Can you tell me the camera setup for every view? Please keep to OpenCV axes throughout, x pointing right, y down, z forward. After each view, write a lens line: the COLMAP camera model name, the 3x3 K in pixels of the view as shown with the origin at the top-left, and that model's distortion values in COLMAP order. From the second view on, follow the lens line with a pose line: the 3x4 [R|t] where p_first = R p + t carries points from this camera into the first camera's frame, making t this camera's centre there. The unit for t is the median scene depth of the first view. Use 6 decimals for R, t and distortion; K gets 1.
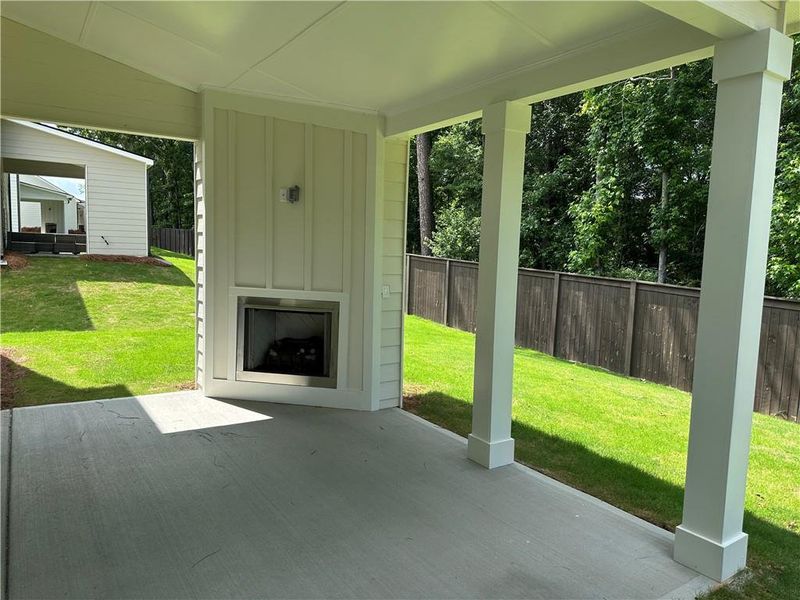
lens RADIAL K [[559.5, 0, 394.2], [0, 559.5, 299.4], [0, 0, 1]] dist [0.061807, -0.075084]
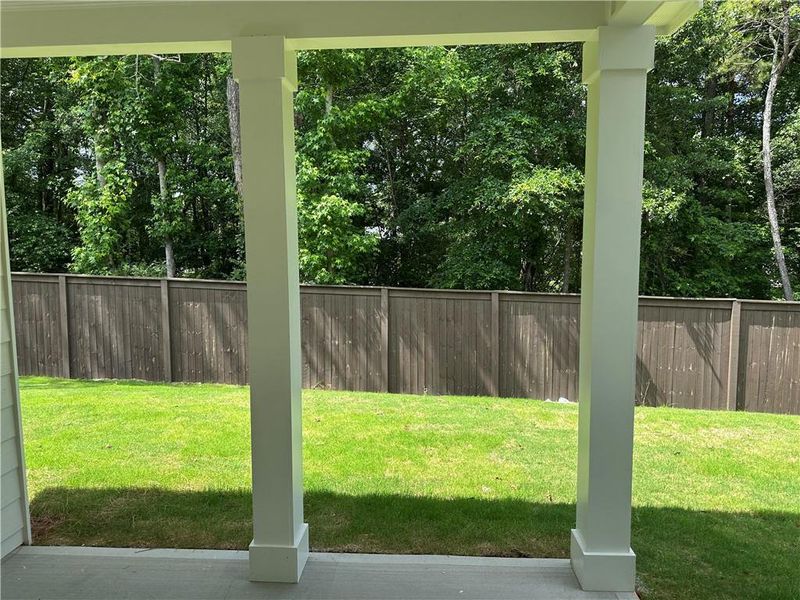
lens RADIAL K [[559.5, 0, 406.1], [0, 559.5, 296.9], [0, 0, 1]] dist [0.061807, -0.075084]
pose [[0.595235, -0.106090, 0.796518, -0.071480], [0.096742, 0.993497, 0.060032, -0.019155], [-0.797707, 0.041323, 0.601628, 0.130788]]
